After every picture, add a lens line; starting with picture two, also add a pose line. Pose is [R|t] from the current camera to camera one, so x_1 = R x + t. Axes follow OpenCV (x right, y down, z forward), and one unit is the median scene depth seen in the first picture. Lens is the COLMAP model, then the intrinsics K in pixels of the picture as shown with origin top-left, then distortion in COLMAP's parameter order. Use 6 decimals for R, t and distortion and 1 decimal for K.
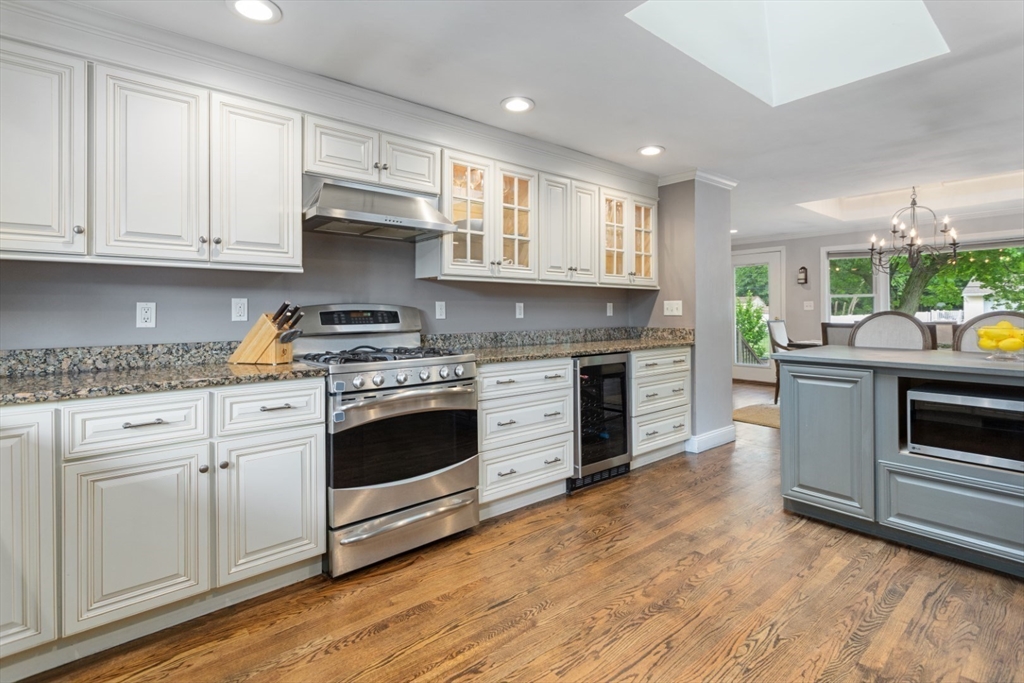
lens RADIAL K [[489.8, 0, 522.9], [0, 489.8, 309.7], [0, 0, 1]] dist [0.004928, 0.002135]
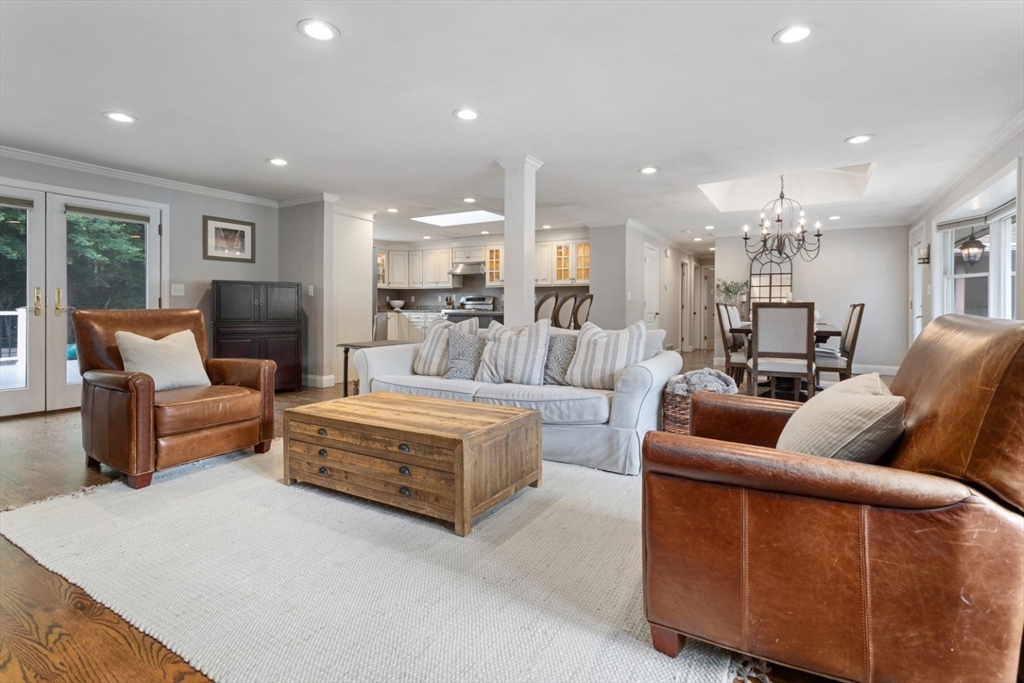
lens RADIAL K [[489.8, 0, 518.2], [0, 489.8, 305.4], [0, 0, 1]] dist [0.004928, 0.002135]
pose [[0.331206, 0.000892, -0.943558, 3.189743], [-0.004353, 0.999990, -0.000583, 0.061257], [0.943548, 0.004301, 0.331207, 0.153326]]
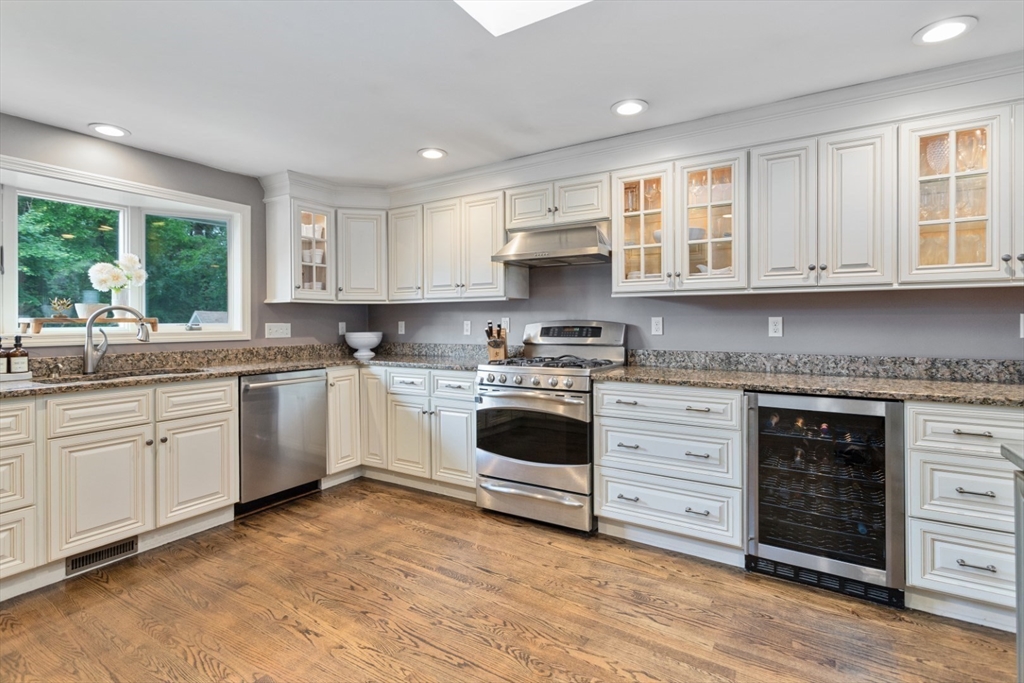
lens RADIAL K [[489.8, 0, 516.3], [0, 489.8, 322.1], [0, 0, 1]] dist [0.004928, 0.002135]
pose [[0.309405, 0.006241, -0.950910, 0.842637], [0.006710, 0.999939, 0.008746, -0.020885], [0.950907, -0.009086, 0.309345, 0.521121]]
